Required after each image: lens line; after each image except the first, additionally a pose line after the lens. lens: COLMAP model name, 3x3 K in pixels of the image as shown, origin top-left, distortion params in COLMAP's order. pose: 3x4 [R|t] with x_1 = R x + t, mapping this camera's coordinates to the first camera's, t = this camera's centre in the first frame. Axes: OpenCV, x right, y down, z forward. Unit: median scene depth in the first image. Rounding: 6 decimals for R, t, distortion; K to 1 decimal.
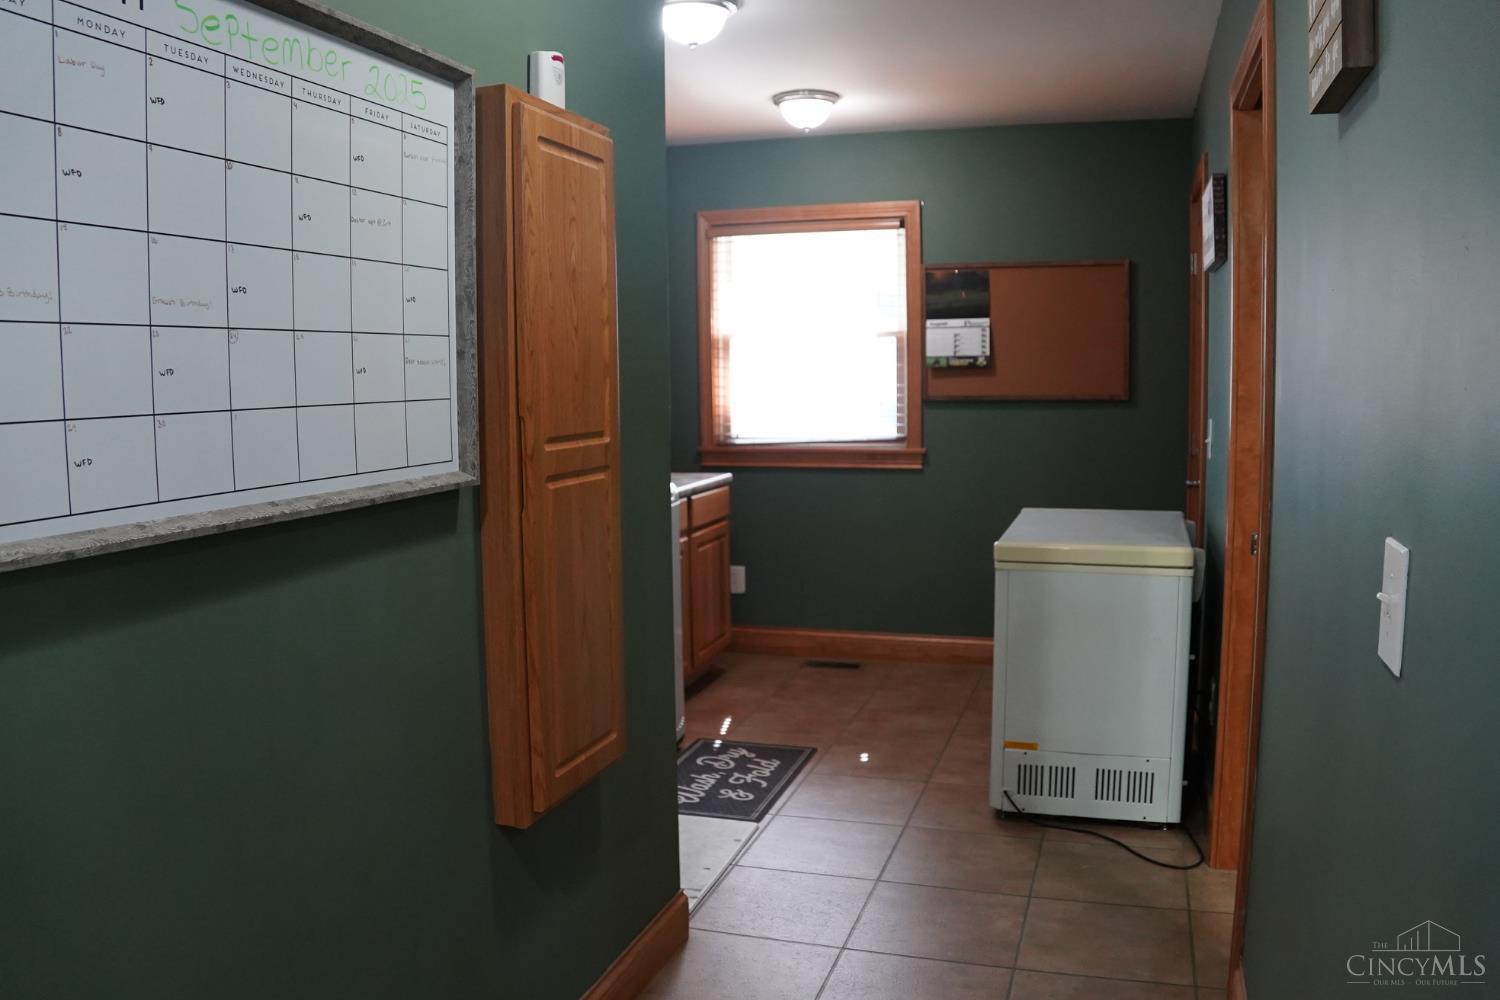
lens RADIAL K [[1216.7, 0, 750.0], [0, 1216.7, 500.0], [0, 0, 1]] dist [-0.218310, 0.133300]
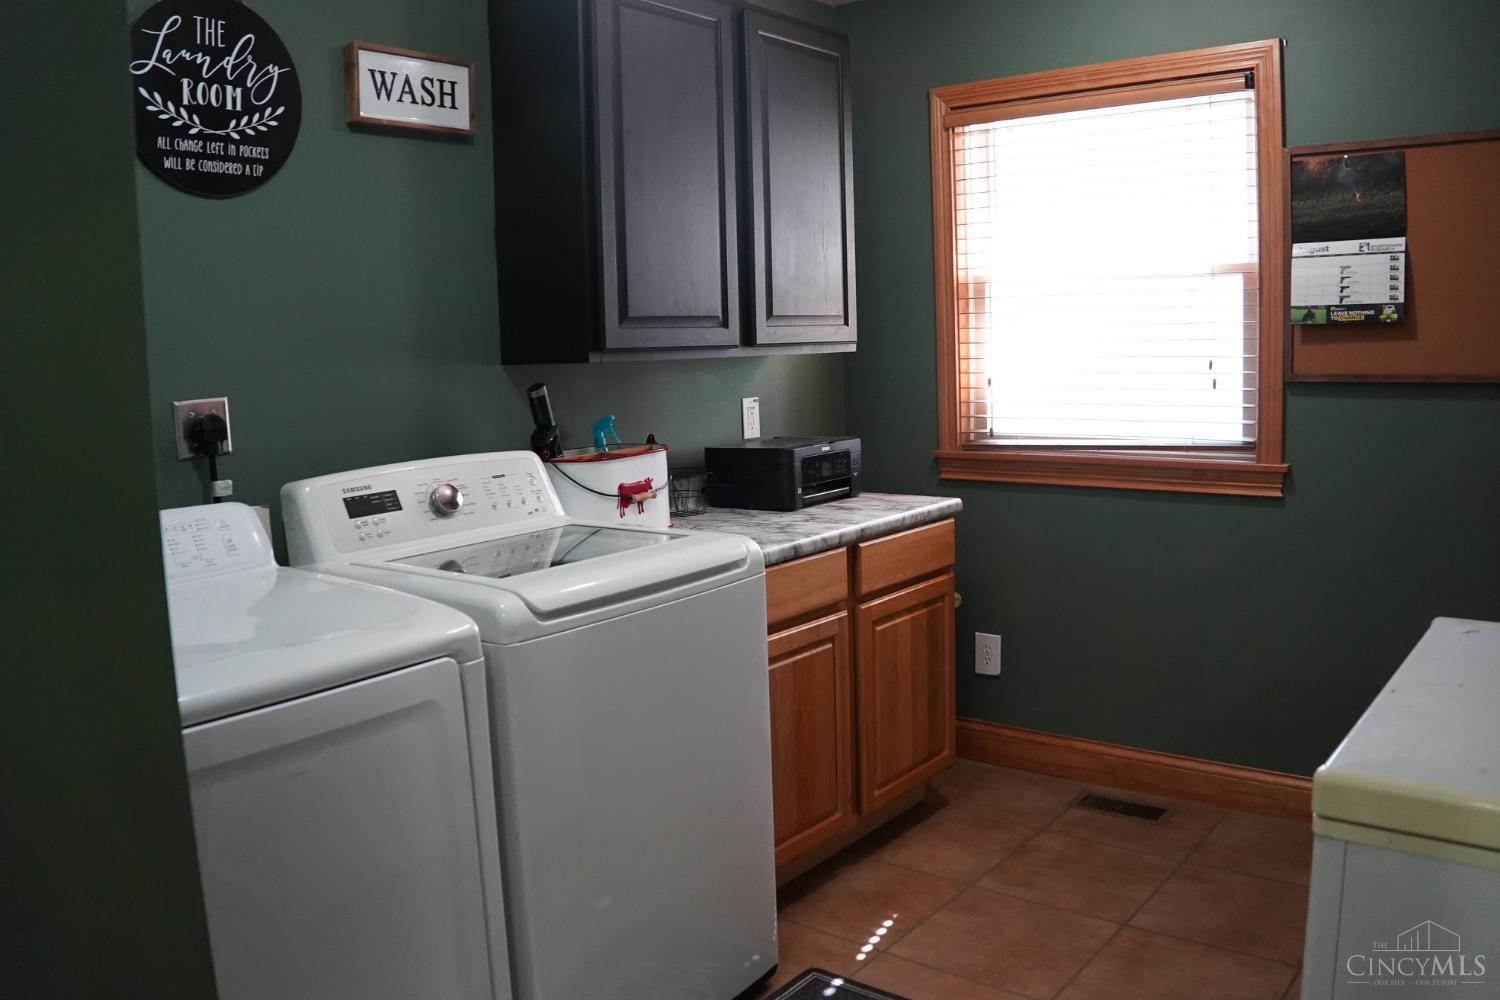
lens RADIAL K [[1216.7, 0, 750.0], [0, 1216.7, 500.0], [0, 0, 1]] dist [-0.218310, 0.133300]
pose [[0.932681, 0.029852, -0.359466, 0.107095], [-0.017895, 0.999172, 0.036547, -0.041563], [0.360259, -0.027654, 0.932442, 0.383059]]
